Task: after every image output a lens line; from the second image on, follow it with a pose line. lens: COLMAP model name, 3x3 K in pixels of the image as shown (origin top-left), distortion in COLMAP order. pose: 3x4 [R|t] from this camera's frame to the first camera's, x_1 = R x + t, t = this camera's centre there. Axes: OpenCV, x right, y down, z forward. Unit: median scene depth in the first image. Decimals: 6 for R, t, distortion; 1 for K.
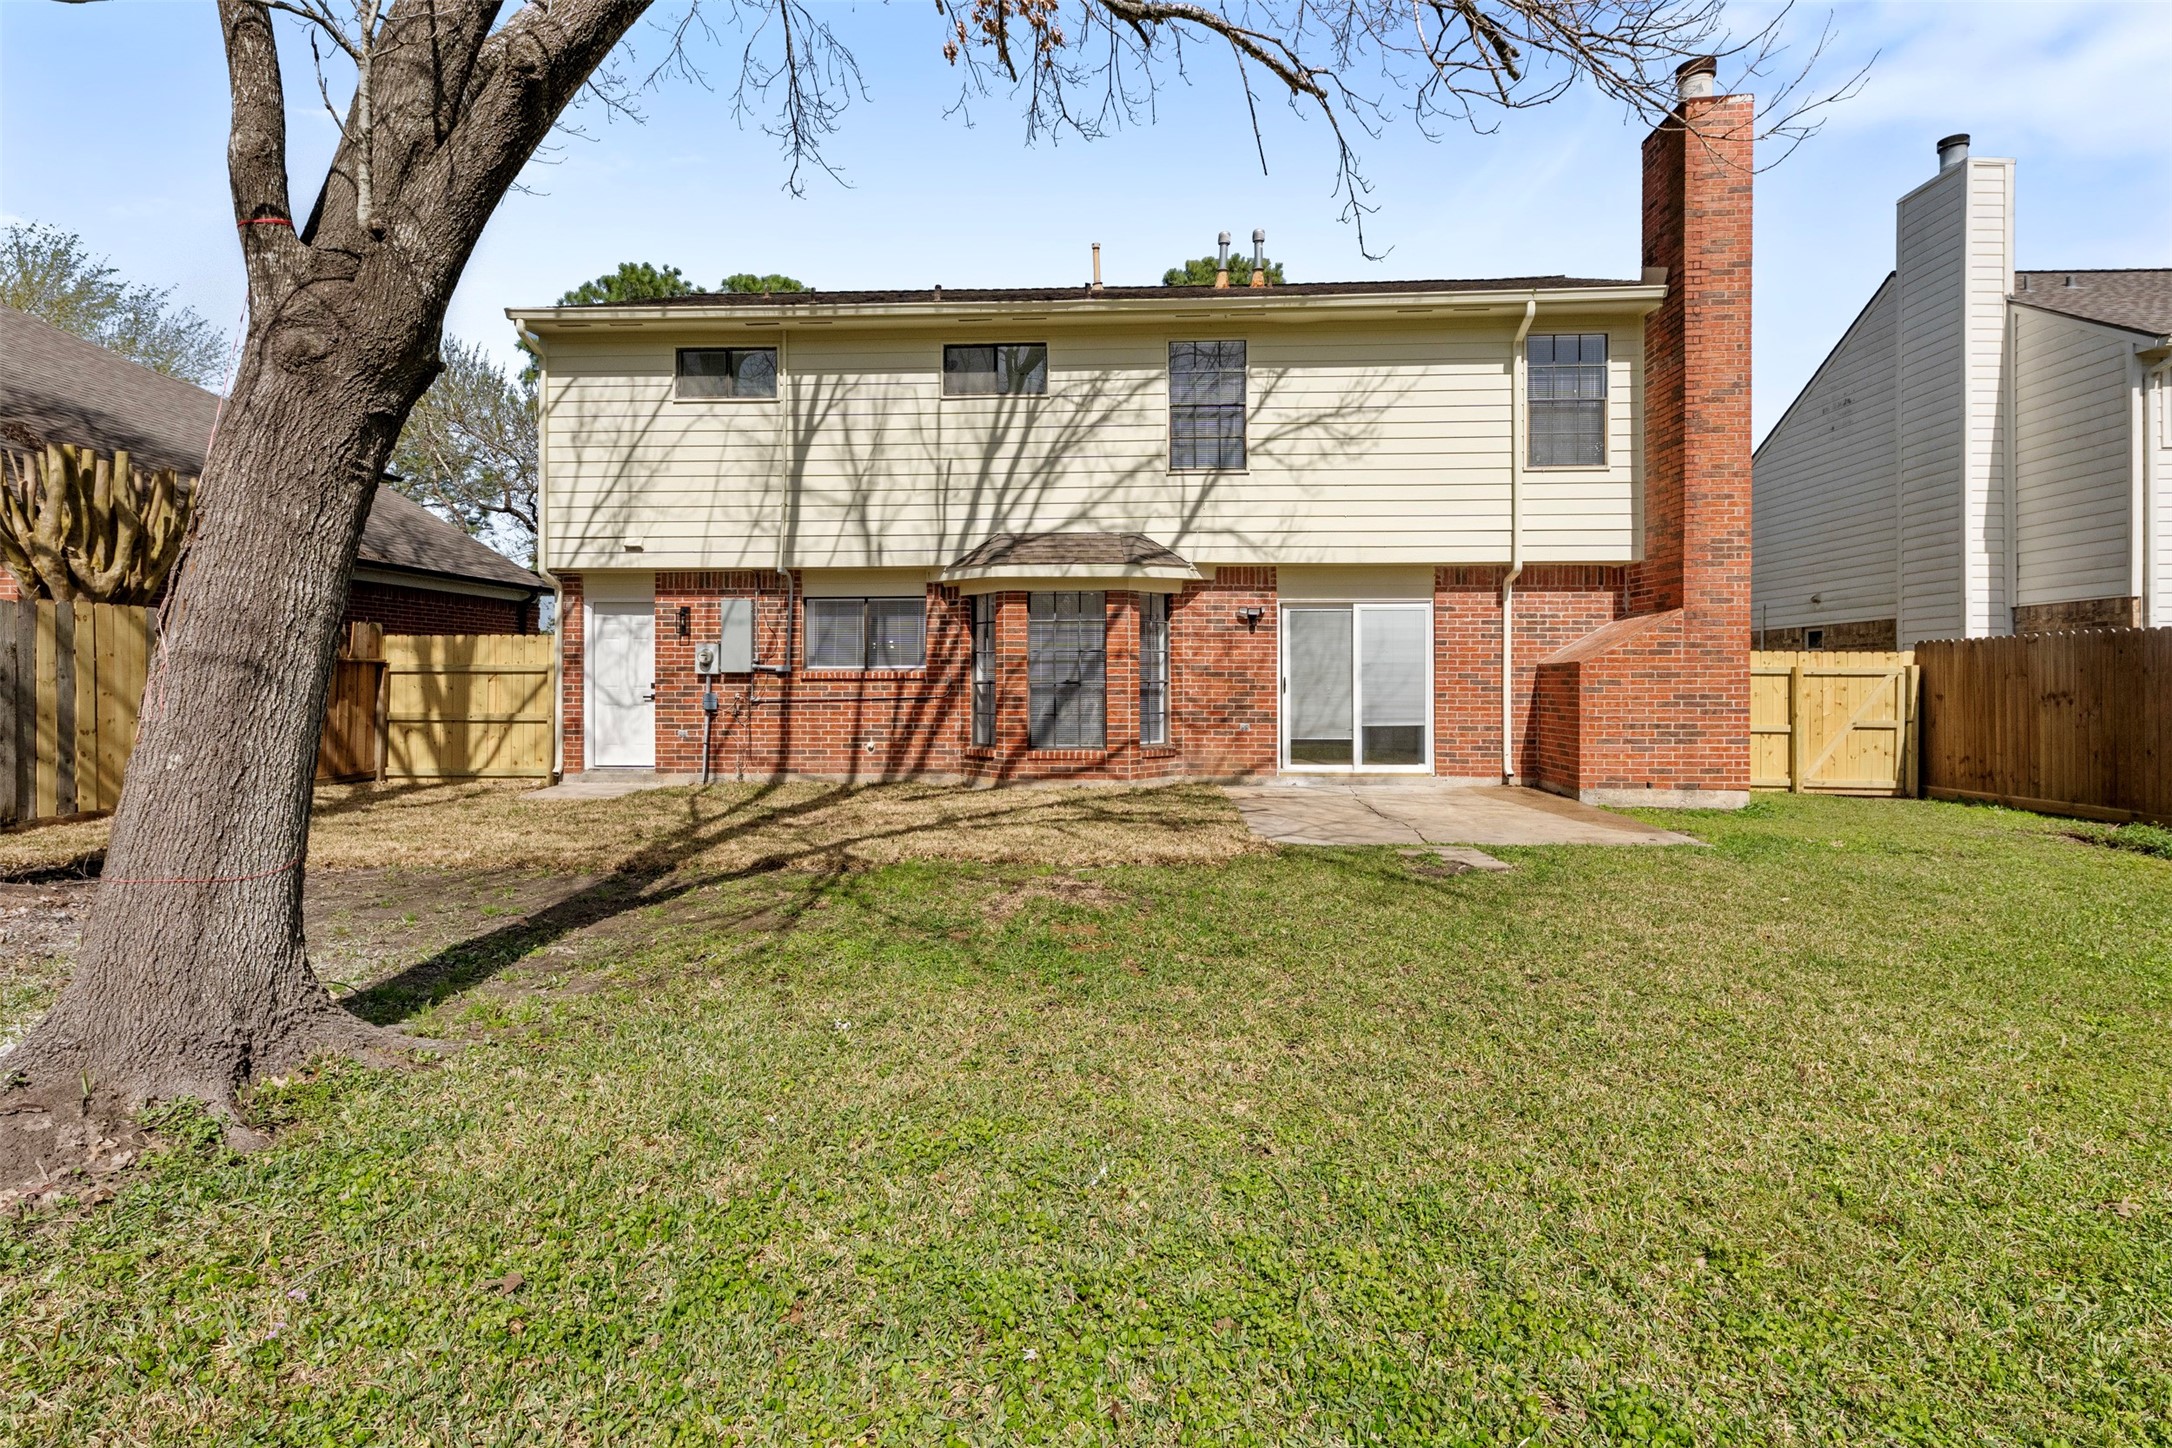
lens RADIAL K [[966.5, 0, 1071.4], [0, 966.5, 676.6], [0, 0, 1]] dist [0.014924, -0.003340]
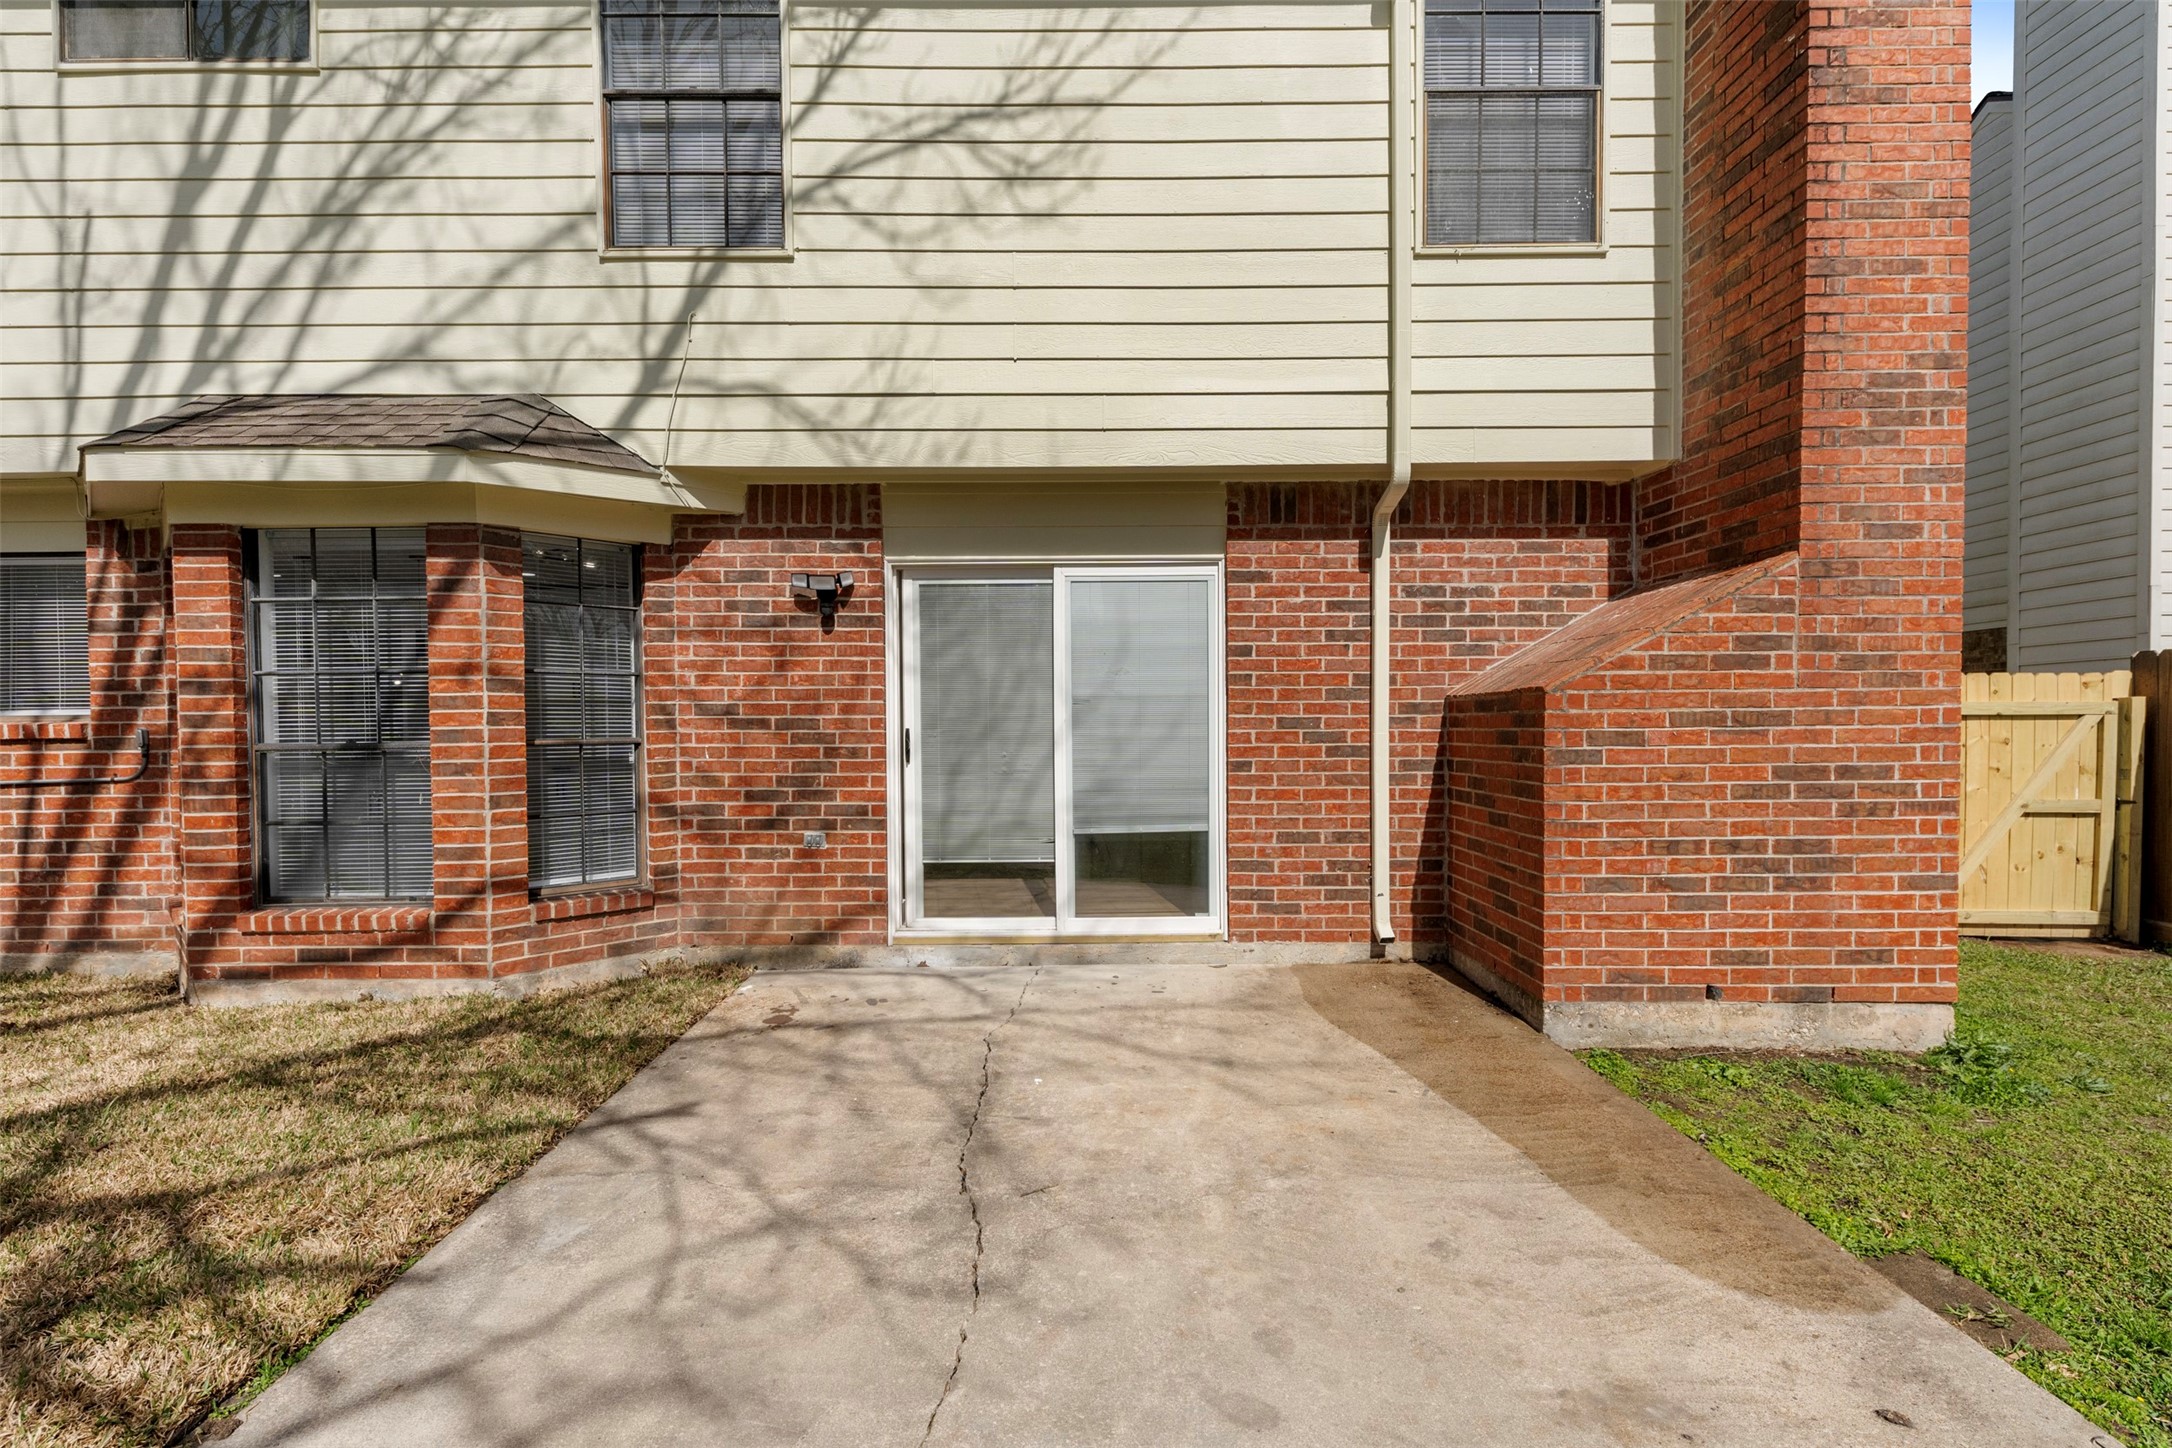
lens RADIAL K [[966.5, 0, 1052.5], [0, 966.5, 742.0], [0, 0, 1]] dist [0.014924, -0.003340]
pose [[0.998834, -0.007570, 0.047683, 0.272787], [0.006659, 0.999793, 0.019229, -0.001350], [-0.047819, -0.018889, 0.998677, 0.551016]]
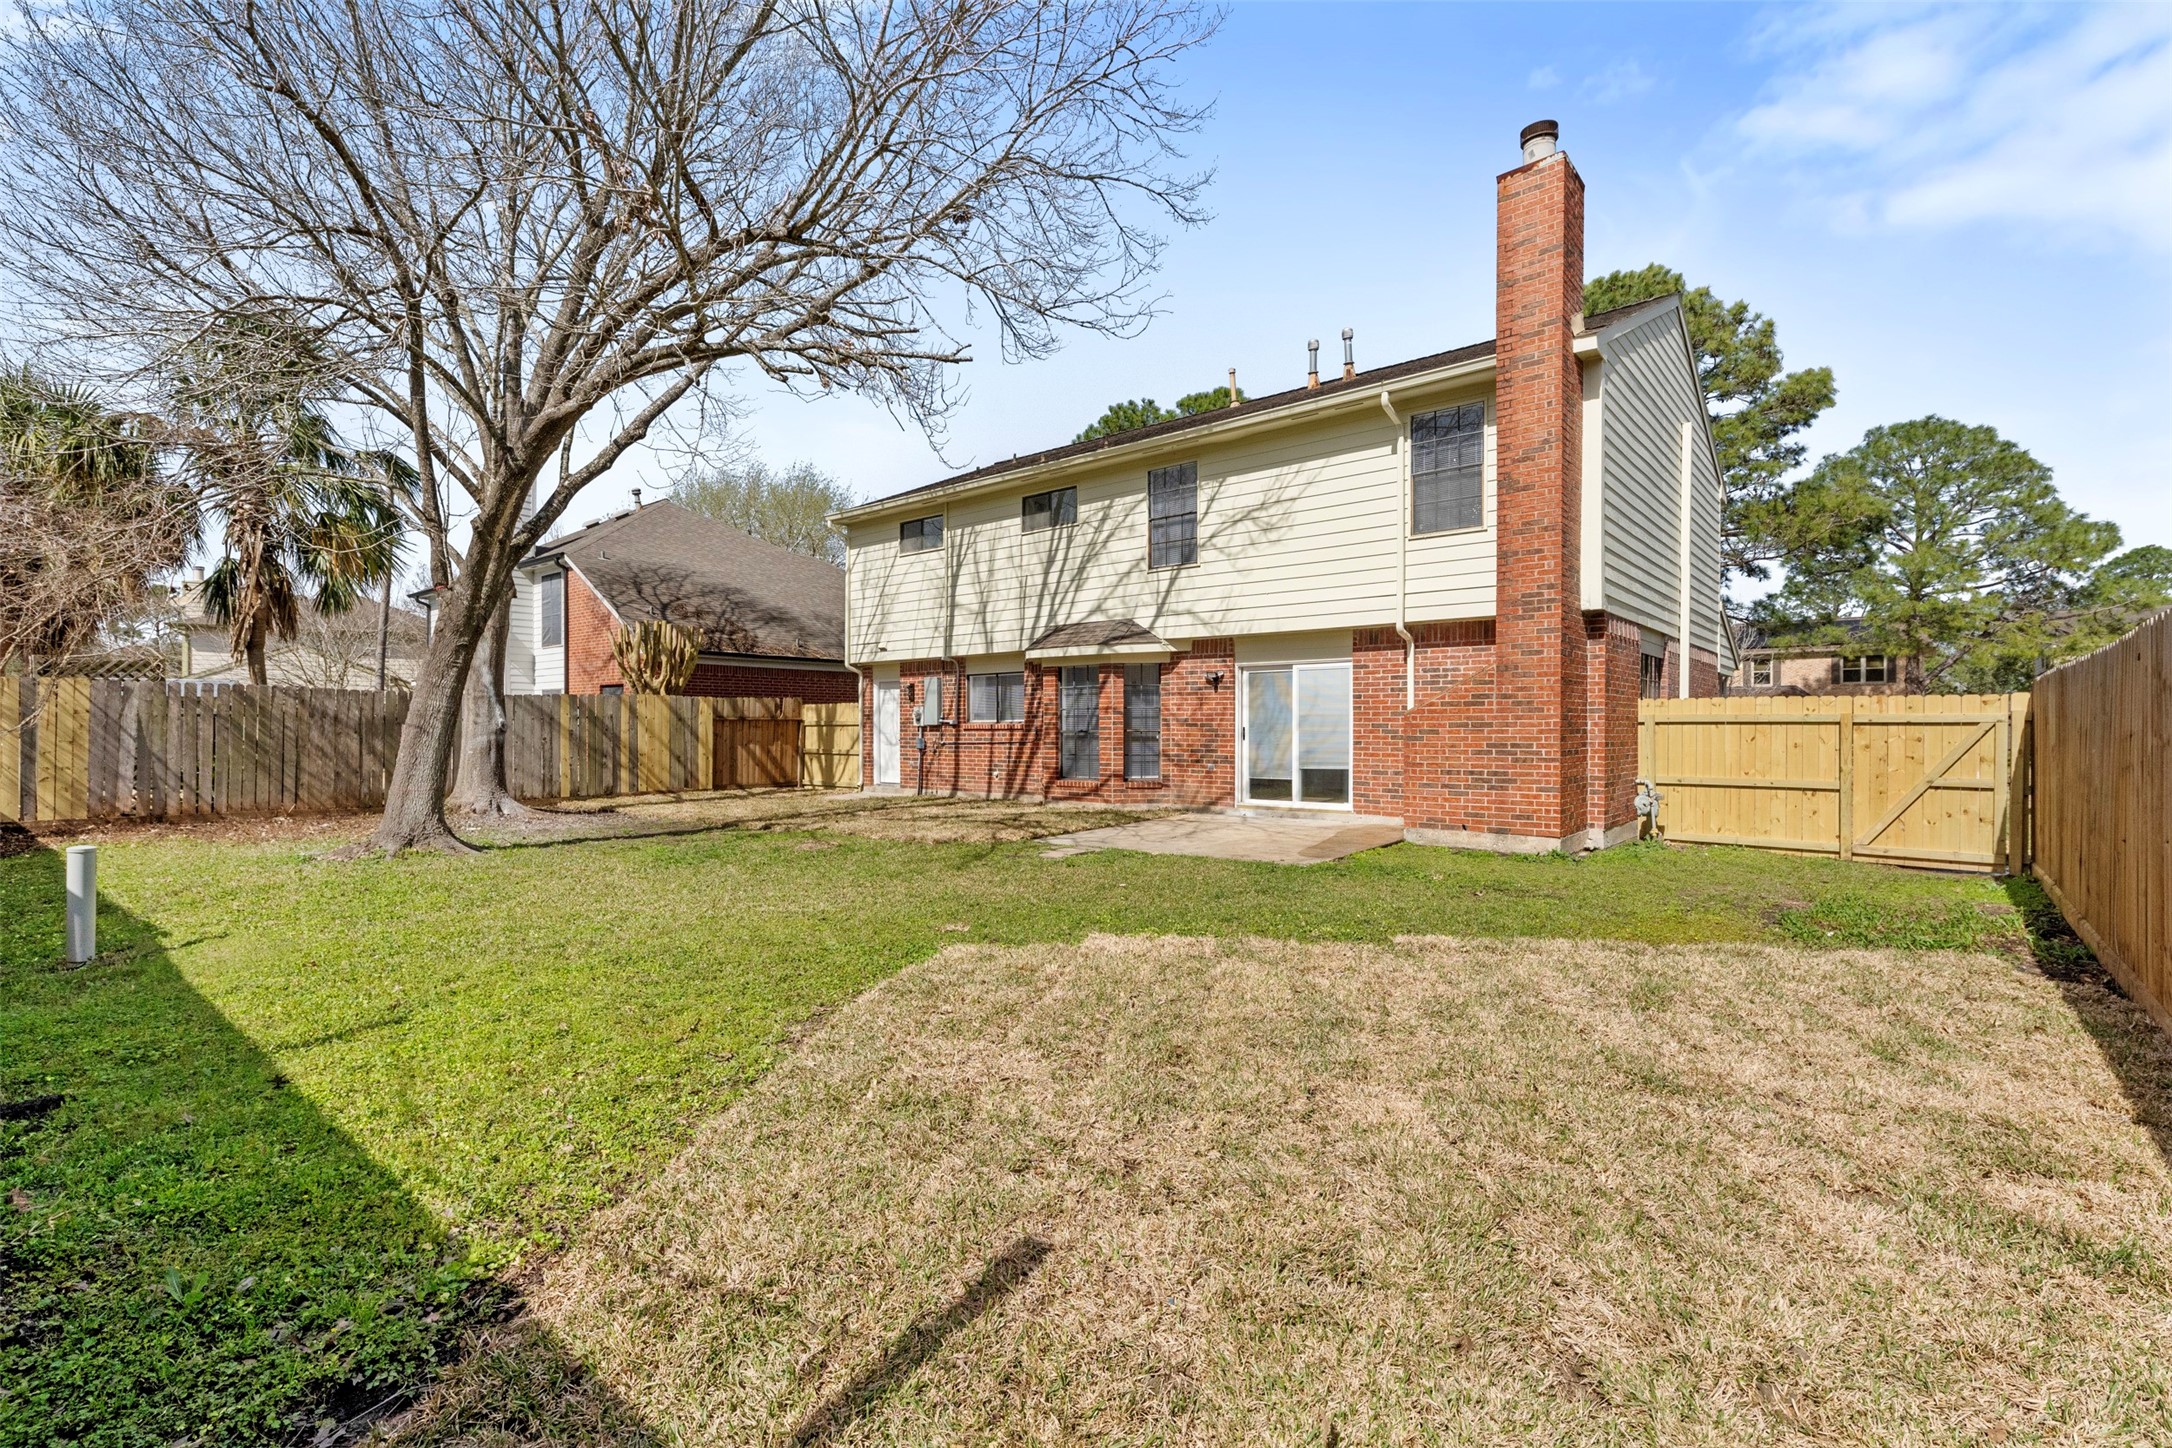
lens RADIAL K [[966.5, 0, 1092.8], [0, 966.5, 727.7], [0, 0, 1]] dist [0.014924, -0.003340]
pose [[0.799819, -0.000802, -0.600241, 0.818455], [0.000010, 0.999999, -0.001323, 0.002836], [0.600242, 0.001052, 0.799818, -0.091976]]
